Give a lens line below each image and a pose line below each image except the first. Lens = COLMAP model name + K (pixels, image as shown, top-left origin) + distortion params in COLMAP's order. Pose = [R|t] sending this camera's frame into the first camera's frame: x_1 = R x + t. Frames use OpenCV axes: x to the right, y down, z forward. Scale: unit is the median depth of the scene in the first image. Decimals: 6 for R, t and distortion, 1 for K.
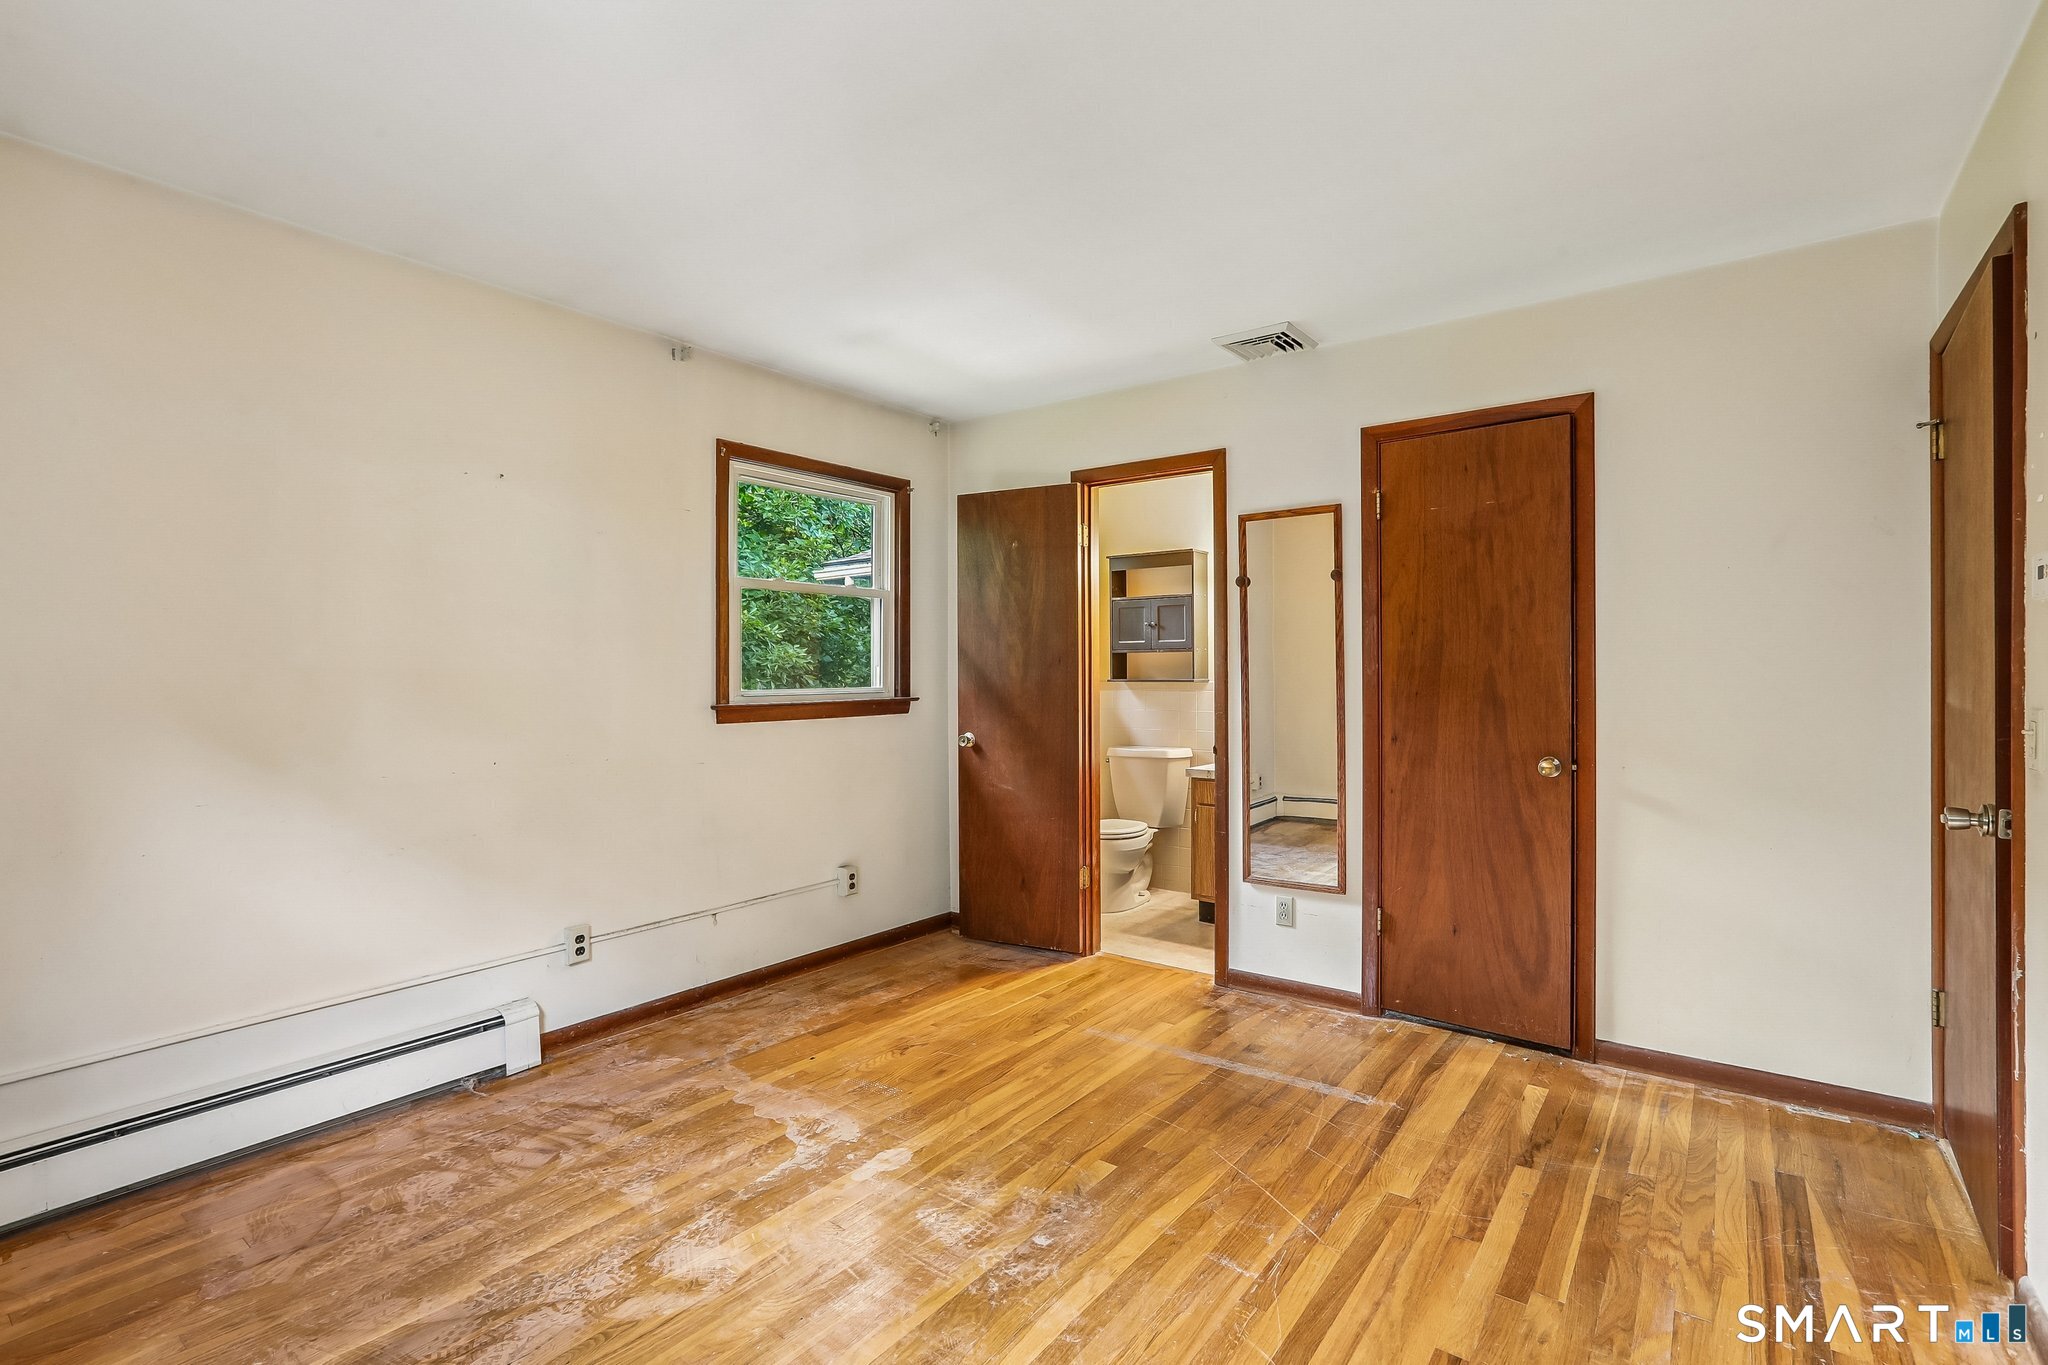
lens RADIAL K [[949.9, 0, 1032.7], [0, 949.9, 665.6], [0, 0, 1]] dist [-0.037702, 0.019146]
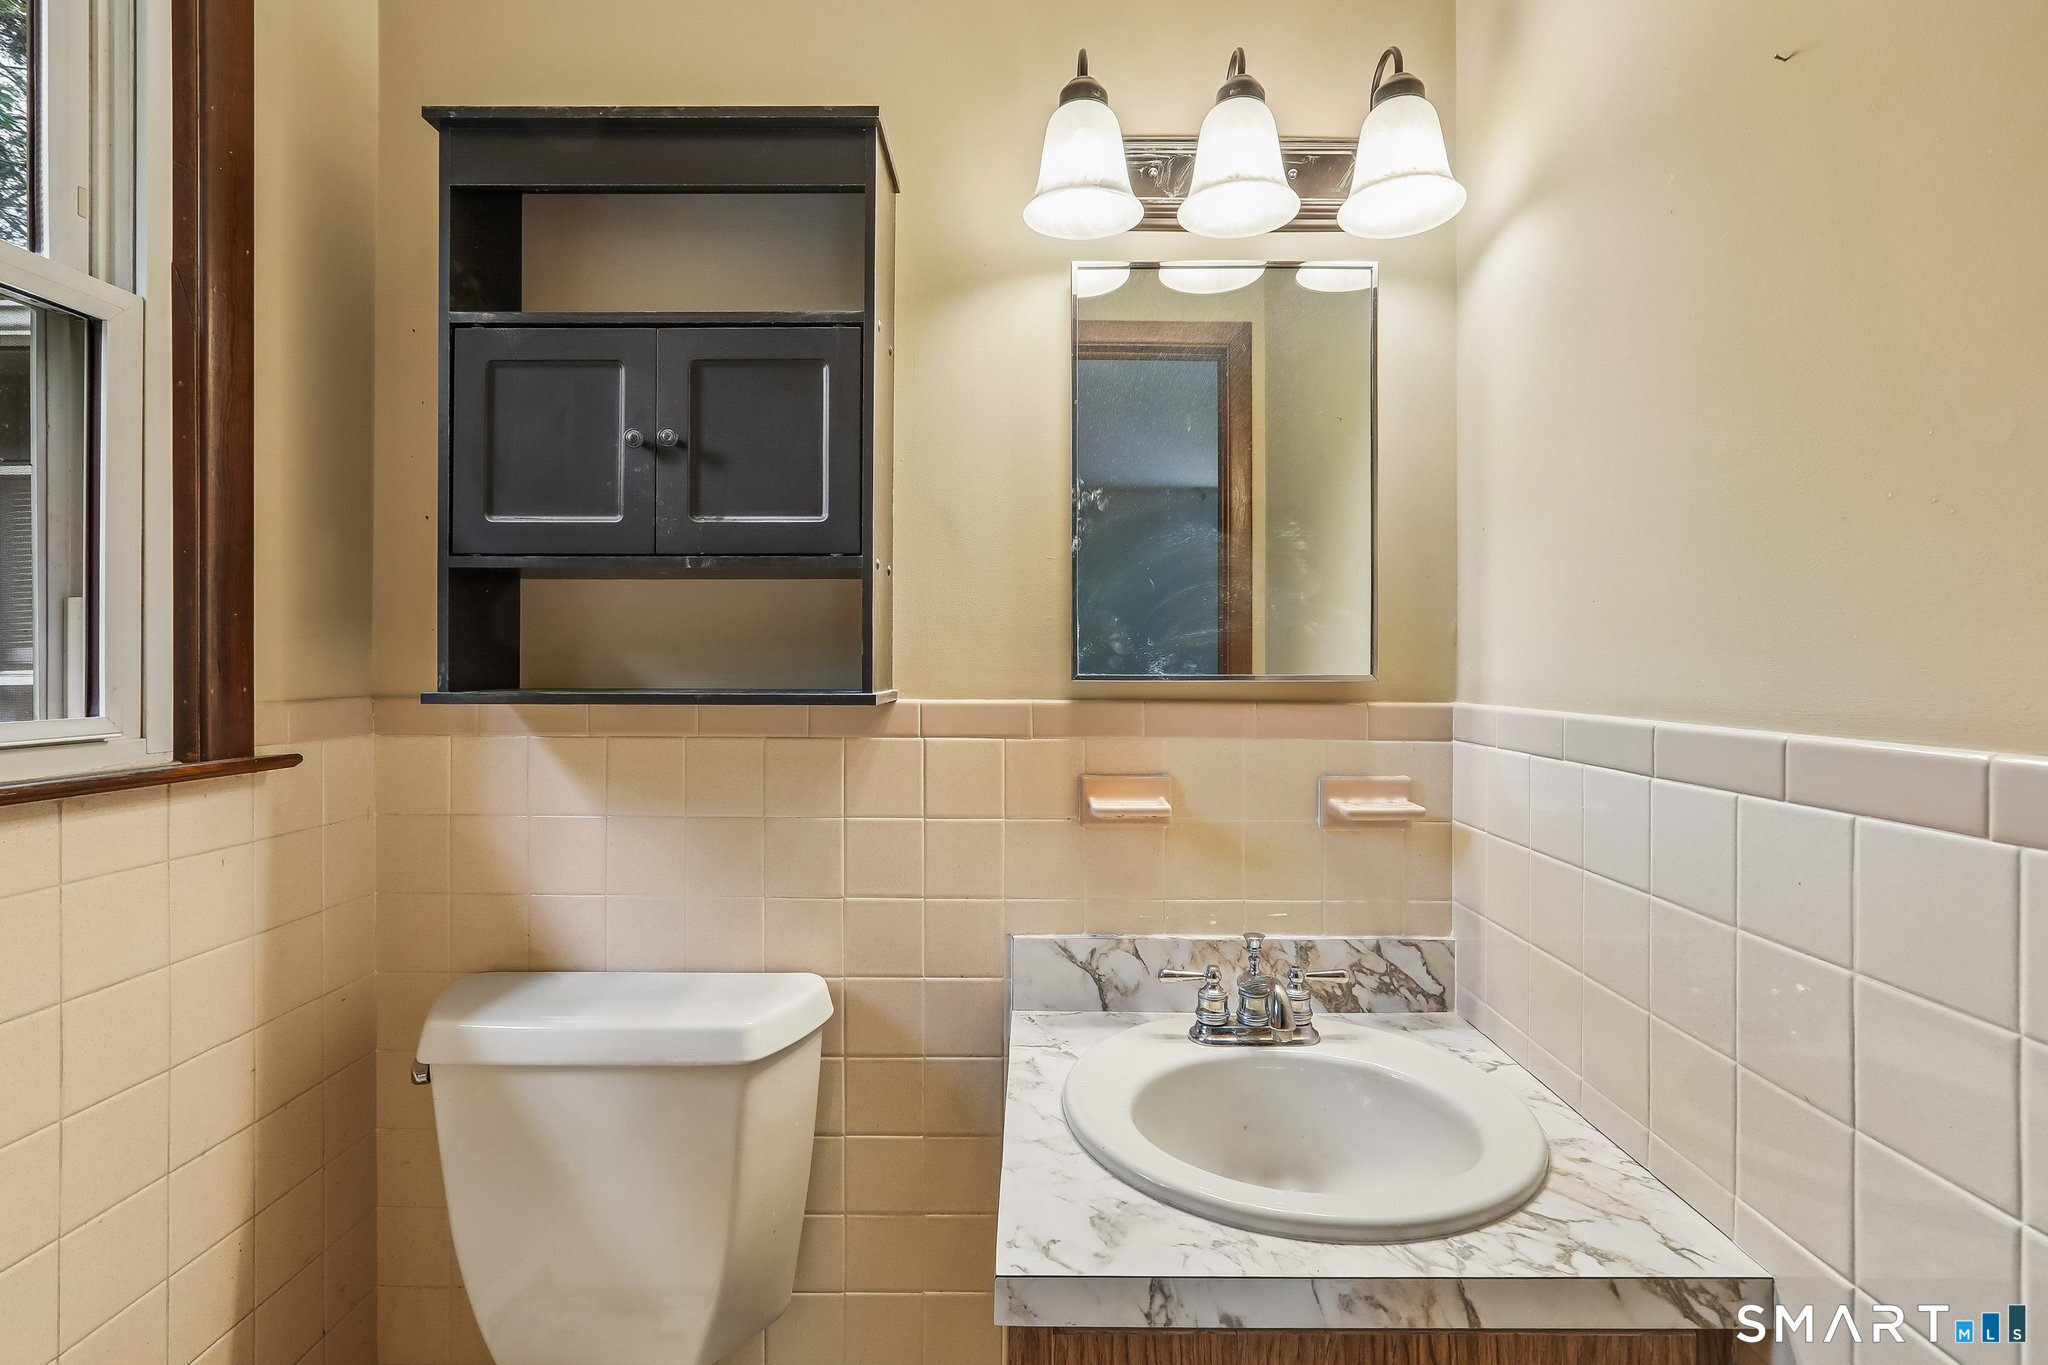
lens RADIAL K [[949.9, 0, 1032.7], [0, 949.9, 665.6], [0, 0, 1]] dist [-0.037702, 0.019146]
pose [[0.805785, 0.005302, 0.592184, 0.066457], [-0.004976, 0.999985, -0.002182, 0.007887], [-0.592187, -0.001188, 0.805800, 0.772743]]
